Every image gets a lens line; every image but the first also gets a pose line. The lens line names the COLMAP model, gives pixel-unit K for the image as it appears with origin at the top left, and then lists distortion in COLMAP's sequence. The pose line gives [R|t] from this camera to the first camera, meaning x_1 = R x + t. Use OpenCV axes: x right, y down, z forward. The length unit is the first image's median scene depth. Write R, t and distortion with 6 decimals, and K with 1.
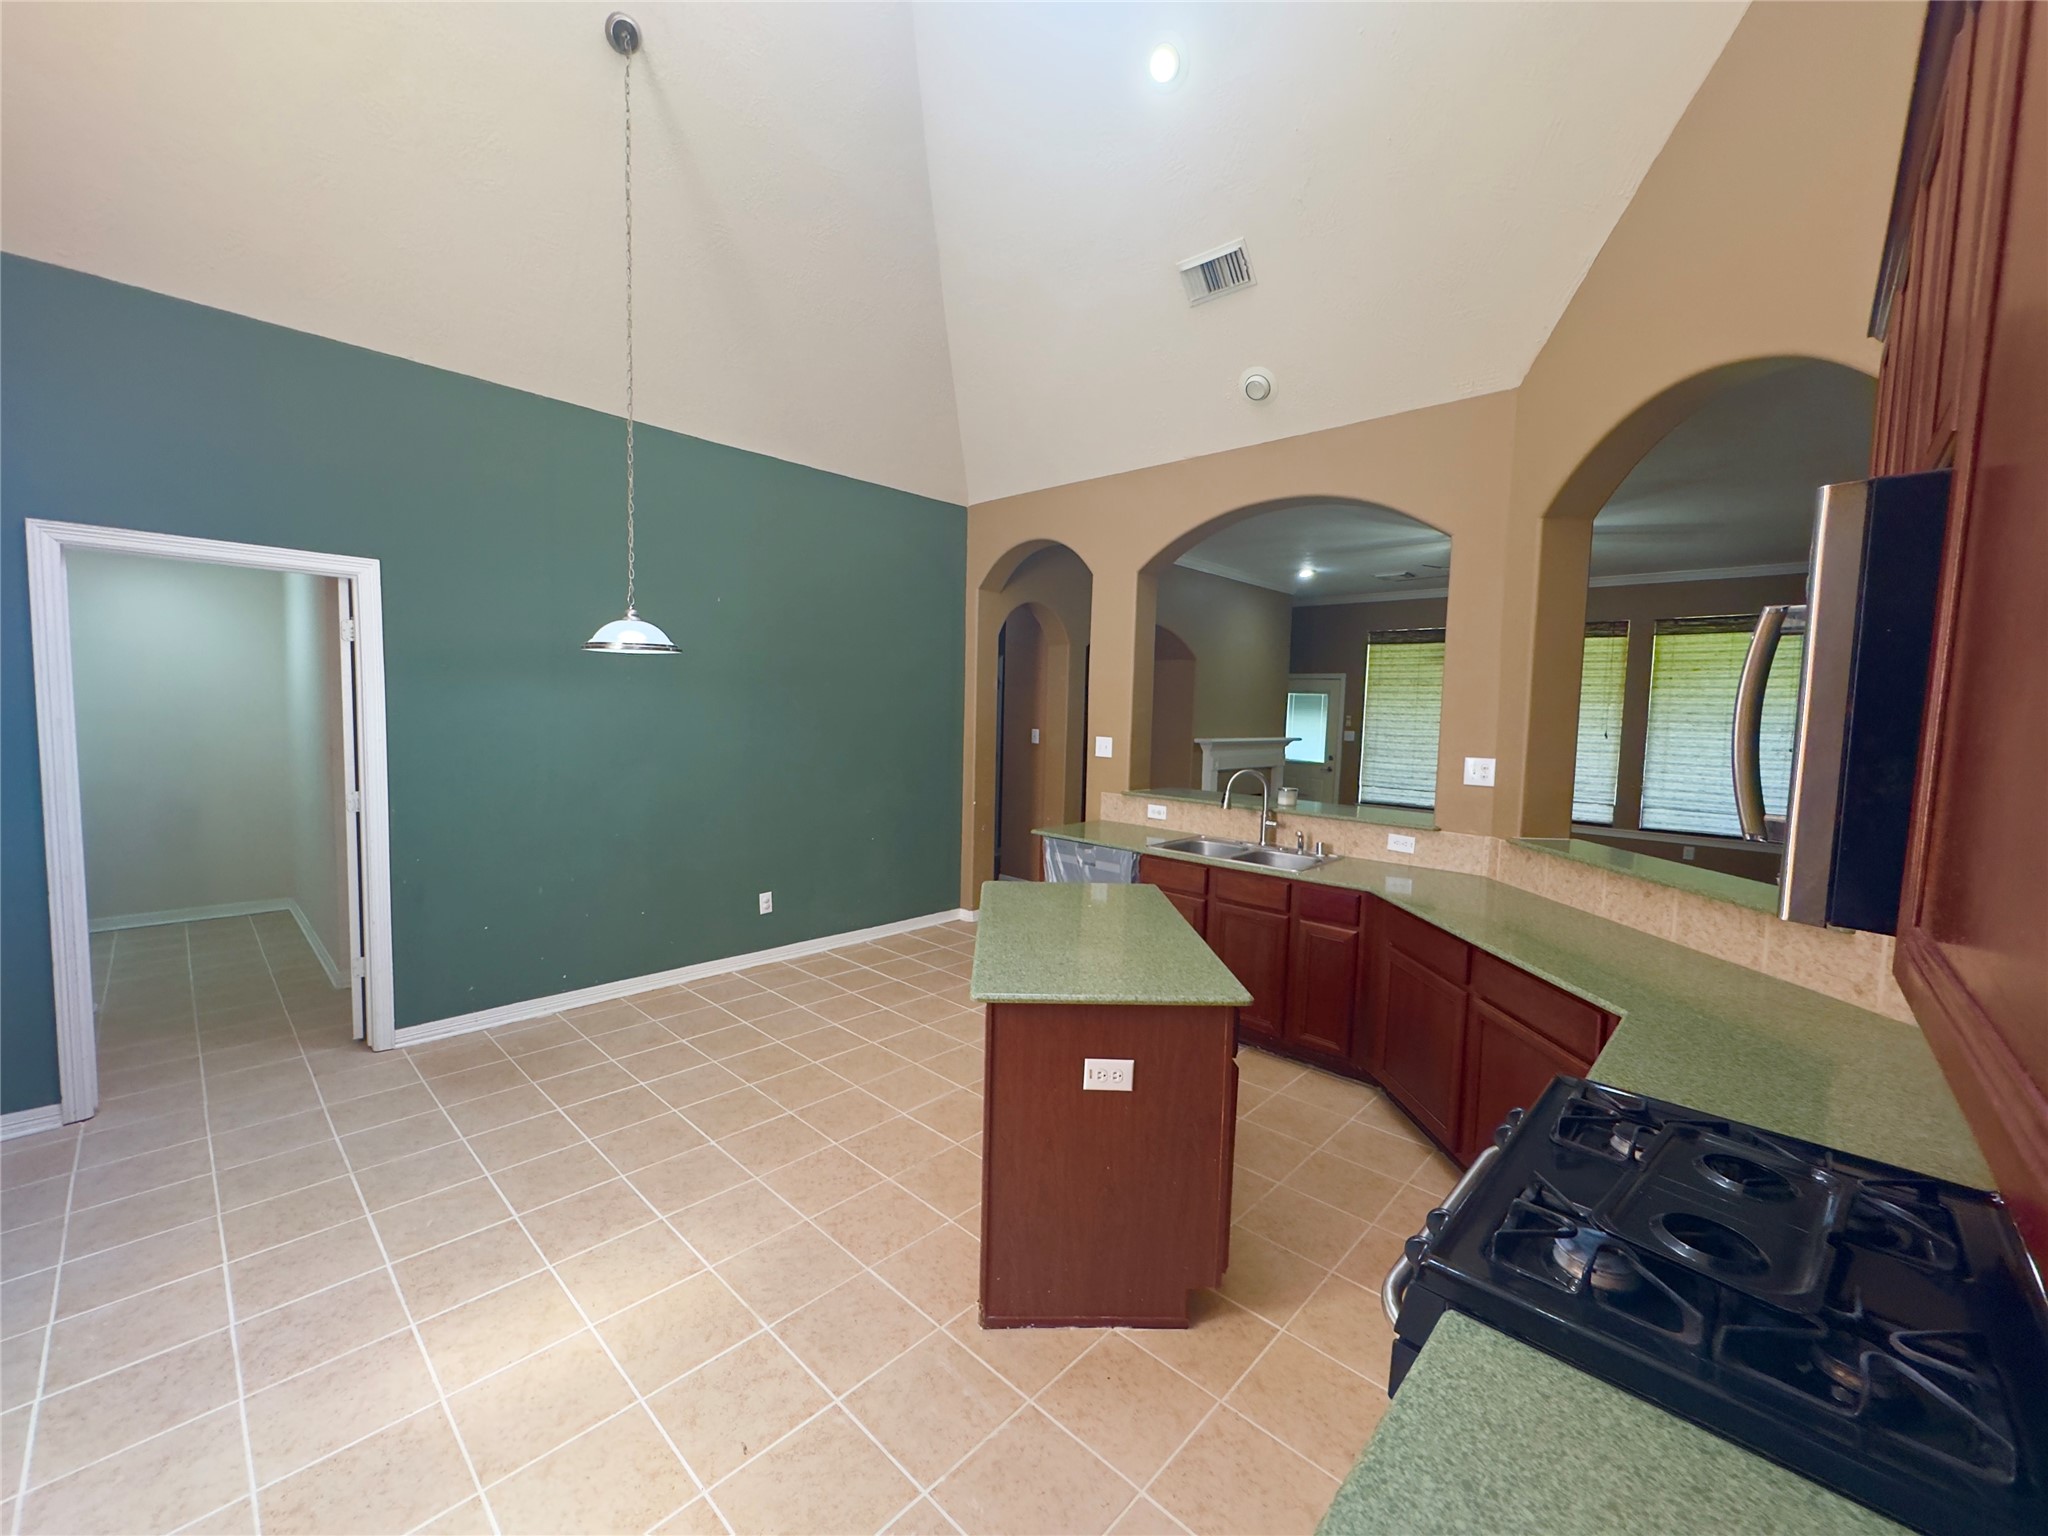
lens RADIAL K [[813.7, 0, 1022.6], [0, 813.7, 770.1], [0, 0, 1]] dist [-0.007110, 0.000817]
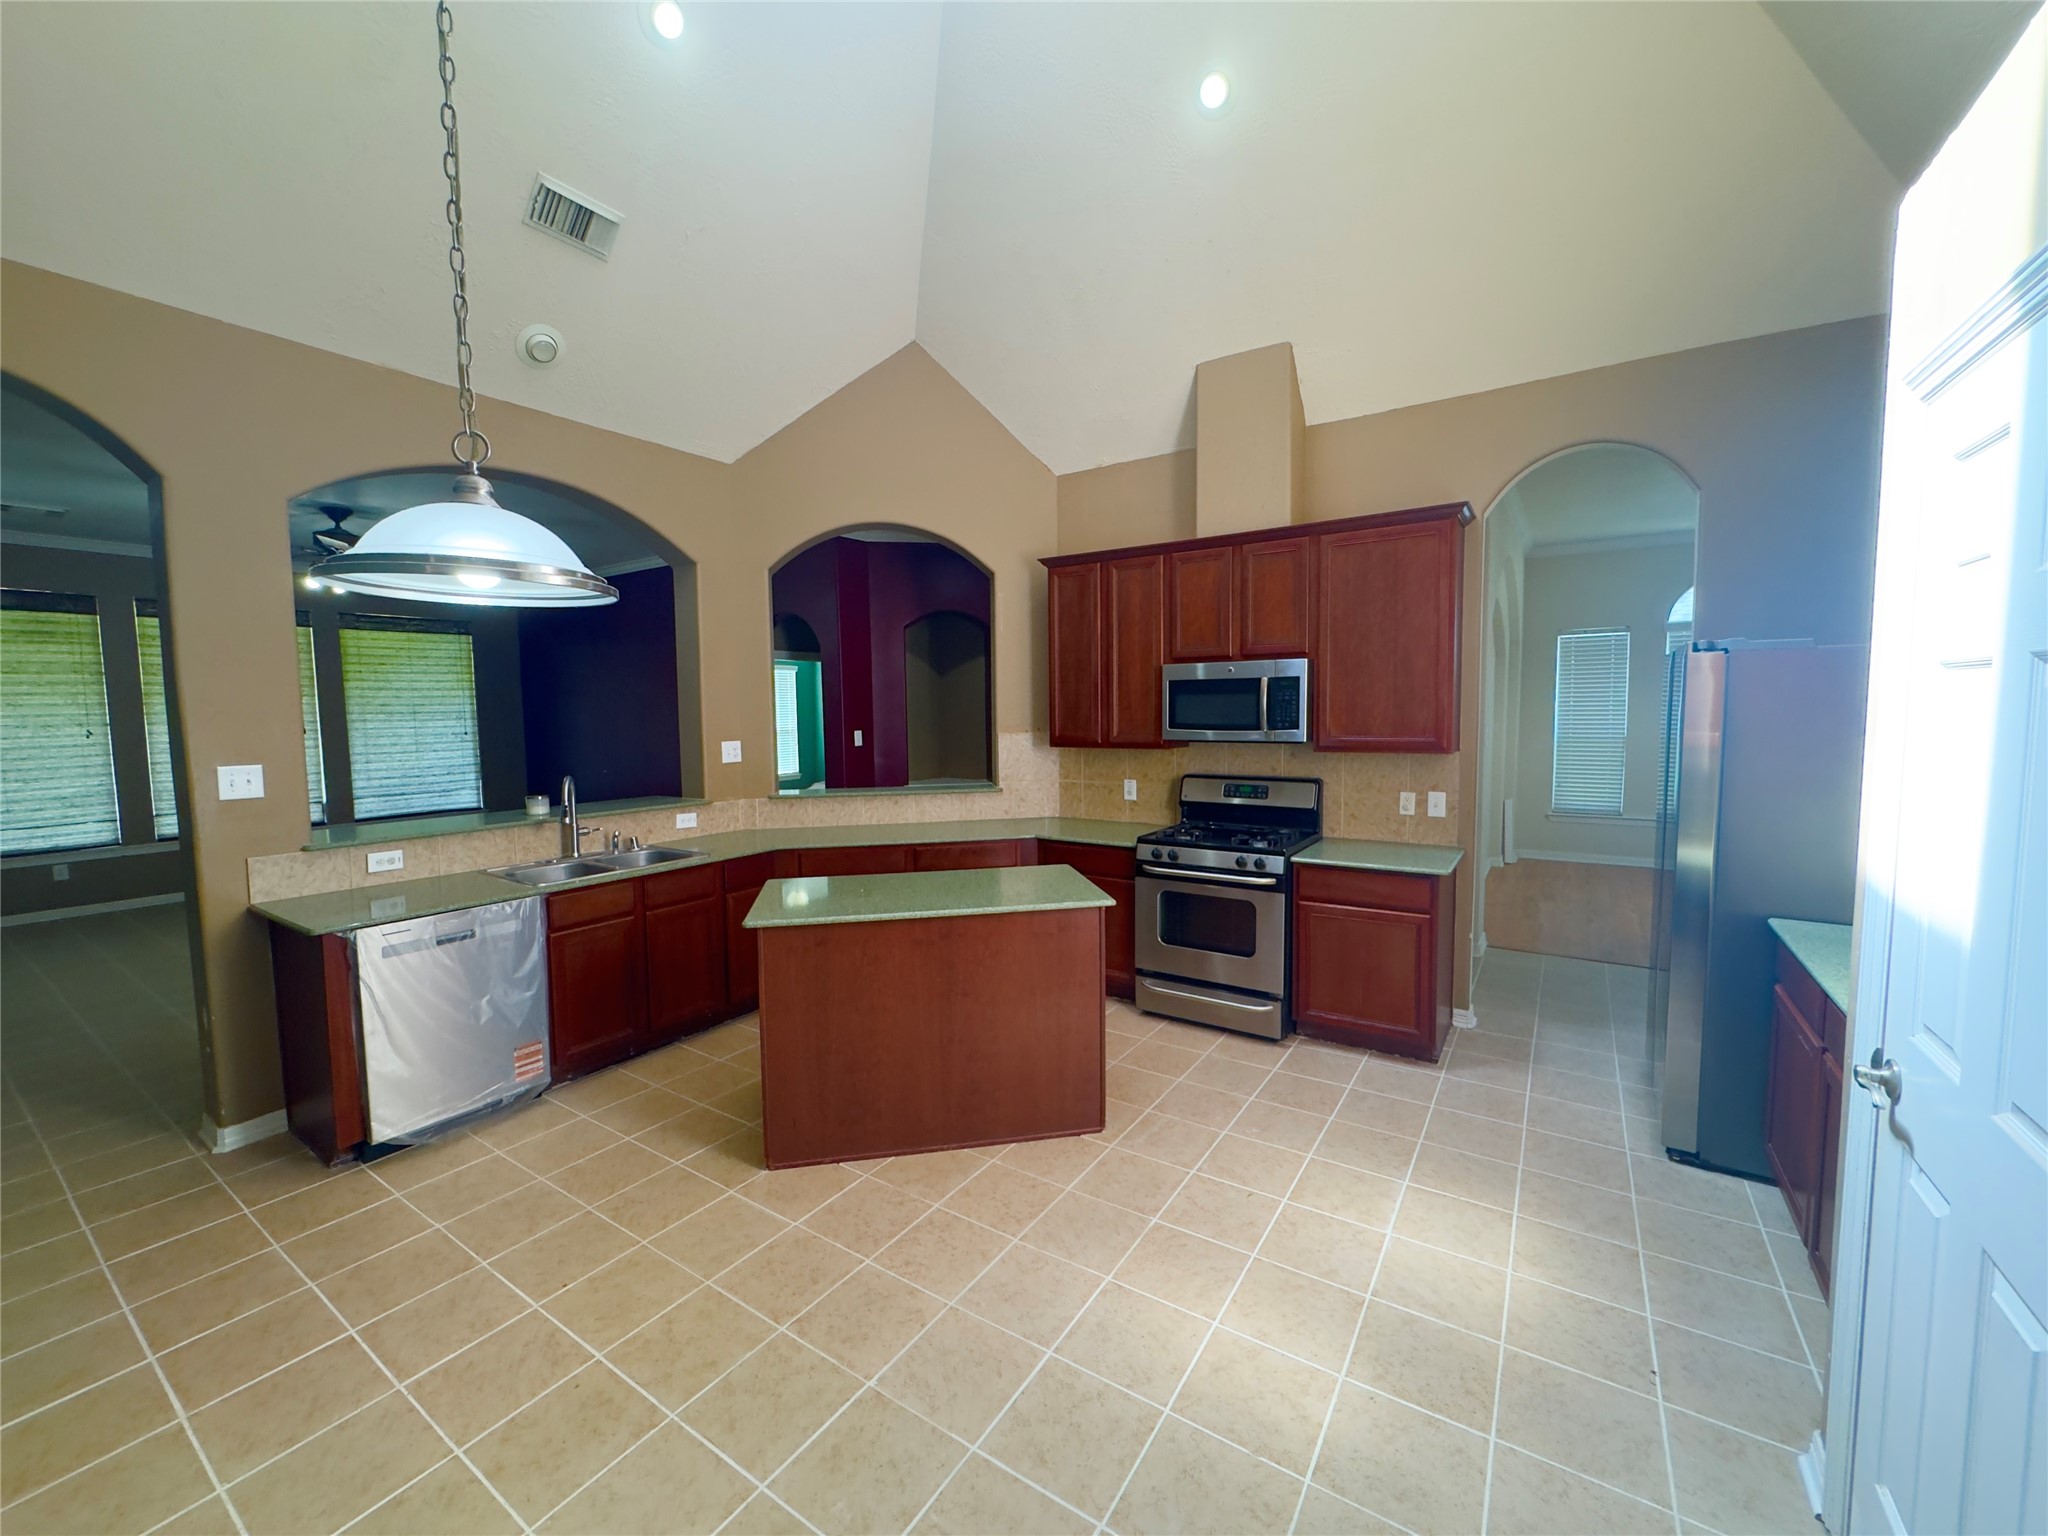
lens RADIAL K [[813.7, 0, 1026.2], [0, 813.7, 768.7], [0, 0, 1]] dist [-0.007110, 0.000817]
pose [[-0.168210, -0.098055, 0.980862, -0.372341], [0.083919, 0.990004, 0.113360, -0.036884], [-0.982173, 0.101381, -0.158300, 0.345795]]
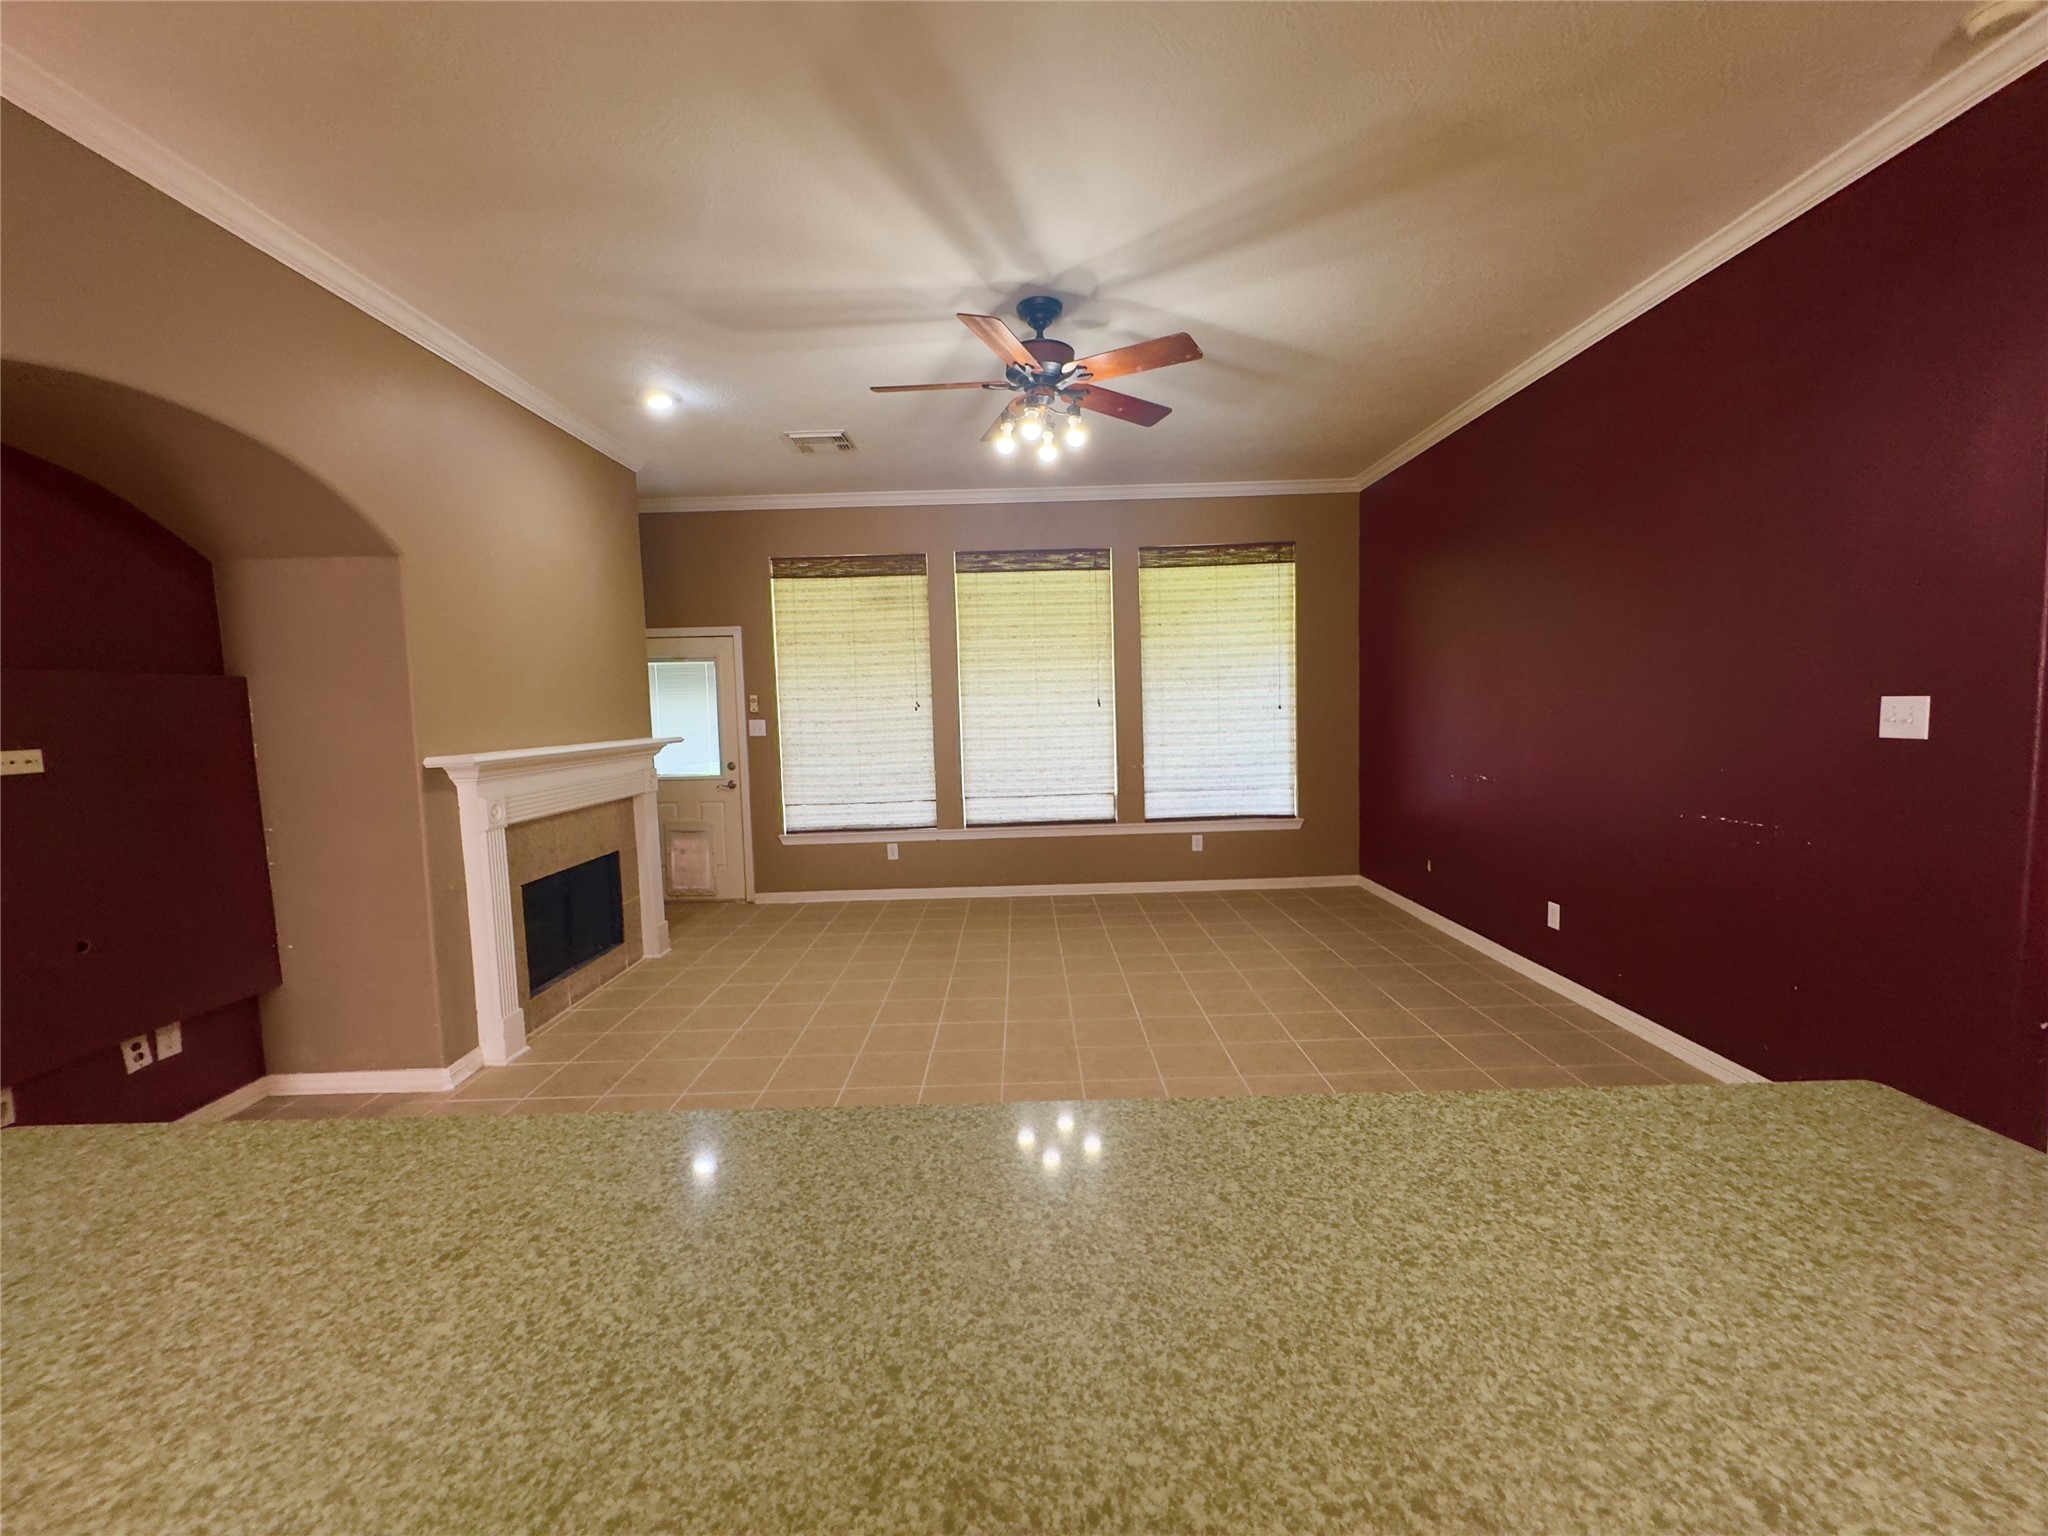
lens RADIAL K [[813.7, 0, 1020.1], [0, 813.7, 768.3], [0, 0, 1]] dist [-0.007110, 0.000817]
pose [[0.726107, -0.101169, 0.680098, 0.158883], [0.100976, 0.994082, 0.040069, -0.020816], [-0.680127, 0.039579, 0.732025, 0.530715]]
